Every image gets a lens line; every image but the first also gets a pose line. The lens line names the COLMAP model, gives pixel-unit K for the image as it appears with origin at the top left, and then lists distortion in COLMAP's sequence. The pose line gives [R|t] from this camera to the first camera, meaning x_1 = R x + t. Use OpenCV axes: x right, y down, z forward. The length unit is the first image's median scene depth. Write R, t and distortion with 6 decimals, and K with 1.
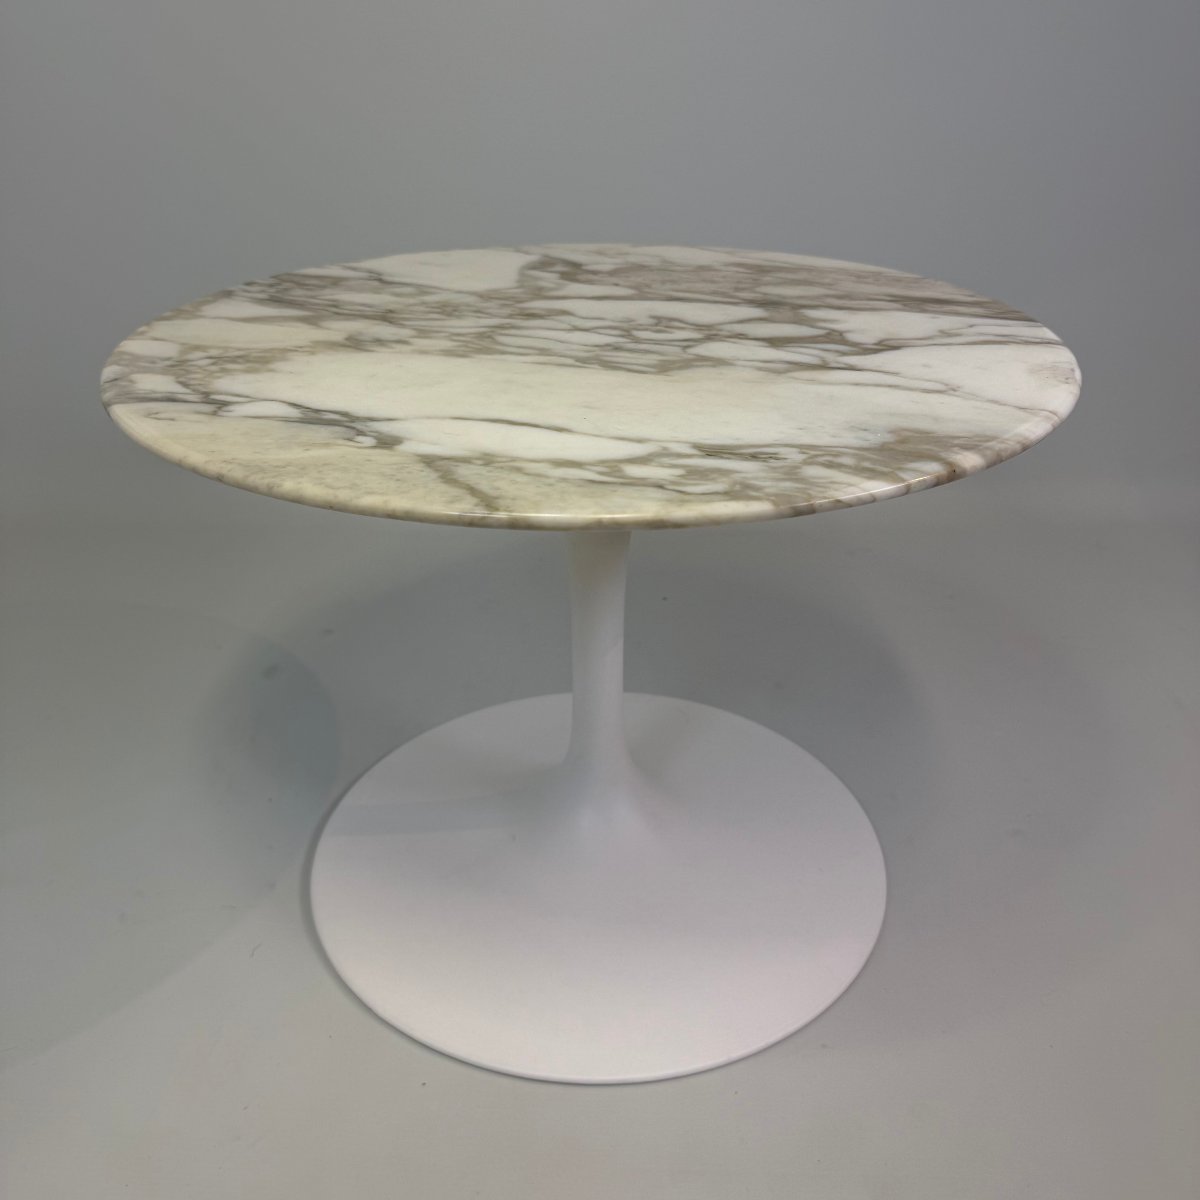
lens RADIAL K [[1218.6, 0, 600.0], [0, 1218.6, 600.0], [0, 0, 1]] dist [0.181352, -0.565857]
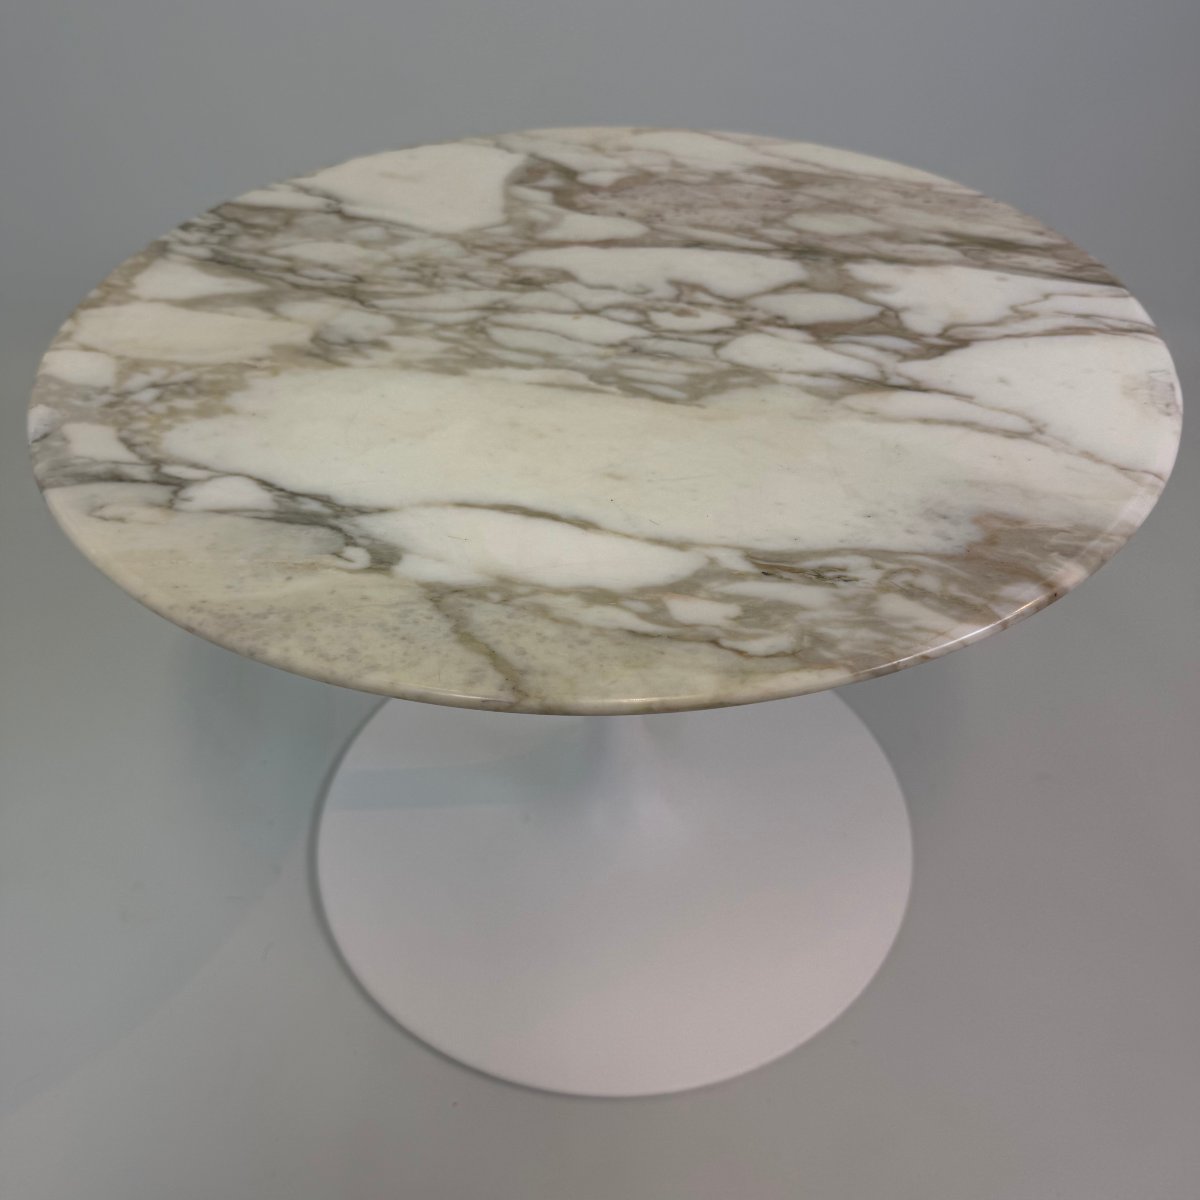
lens RADIAL K [[1218.6, 0, 600.0], [0, 1218.6, 600.0], [0, 0, 1]] dist [0.181352, -0.565857]
pose [[0.999135, -0.034863, 0.022673, -0.036685], [0.028445, 0.970615, 0.238949, -0.246453], [-0.030338, -0.238098, 0.970767, 0.141067]]
